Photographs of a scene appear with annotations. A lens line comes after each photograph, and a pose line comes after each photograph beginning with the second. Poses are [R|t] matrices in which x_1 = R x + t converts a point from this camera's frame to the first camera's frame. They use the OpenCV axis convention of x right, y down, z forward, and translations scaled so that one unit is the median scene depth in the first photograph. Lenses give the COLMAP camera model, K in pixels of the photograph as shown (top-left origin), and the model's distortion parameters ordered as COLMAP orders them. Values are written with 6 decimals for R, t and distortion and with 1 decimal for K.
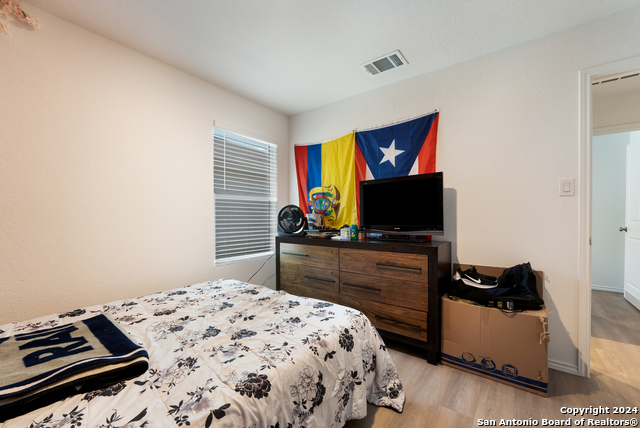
lens RADIAL K [[269.6, 0, 318.7], [0, 269.6, 216.0], [0, 0, 1]] dist [-0.021851, 0.000858]
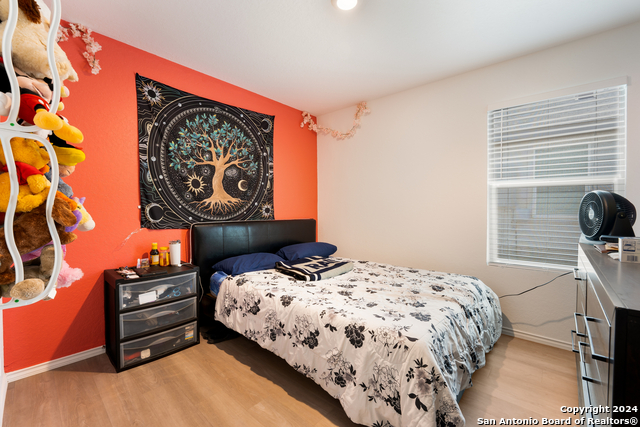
lens RADIAL K [[269.6, 0, 318.8], [0, 269.6, 211.8], [0, 0, 1]] dist [-0.021851, 0.000858]
pose [[-0.091815, 0.010209, -0.995724, 1.101383], [-0.006580, 0.999919, 0.010859, -0.010137], [0.995754, 0.007549, -0.091740, 0.934723]]
